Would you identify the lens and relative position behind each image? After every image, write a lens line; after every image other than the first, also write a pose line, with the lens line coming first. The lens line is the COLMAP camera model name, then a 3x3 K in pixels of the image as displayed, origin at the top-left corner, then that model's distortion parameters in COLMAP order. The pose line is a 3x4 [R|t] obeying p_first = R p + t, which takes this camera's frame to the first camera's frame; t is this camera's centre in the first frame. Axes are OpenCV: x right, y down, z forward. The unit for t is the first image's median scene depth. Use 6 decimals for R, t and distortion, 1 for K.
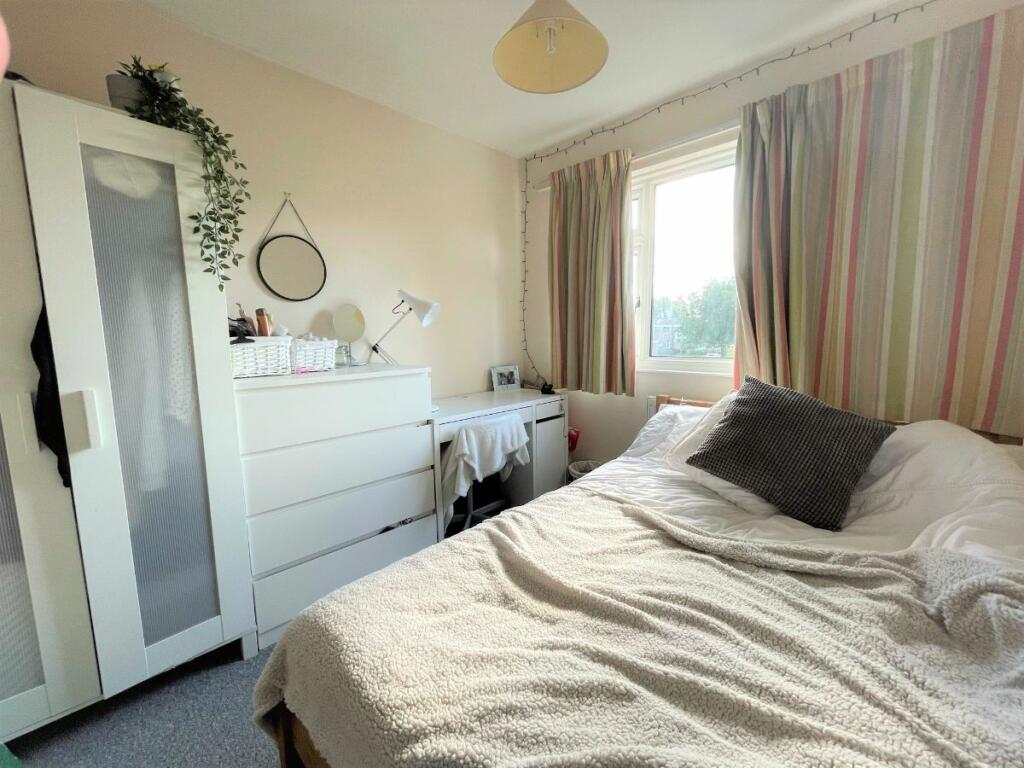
lens RADIAL K [[415.3, 0, 512.7], [0, 415.3, 384.3], [0, 0, 1]] dist [0.001609, -0.001205]
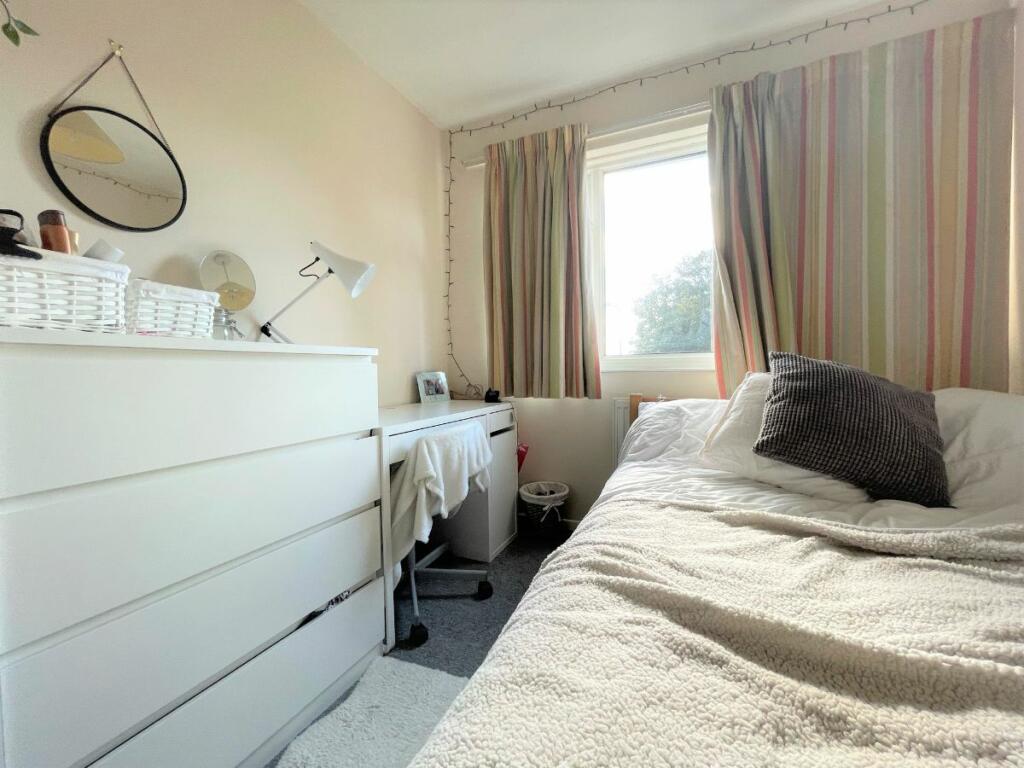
lens RADIAL K [[415.3, 0, 513.1], [0, 415.3, 383.9], [0, 0, 1]] dist [0.001609, -0.001205]
pose [[0.935813, -0.012034, 0.352291, -0.228731], [0.045512, 0.995177, -0.086902, 0.082227], [-0.349546, 0.097357, 0.931847, 0.309099]]
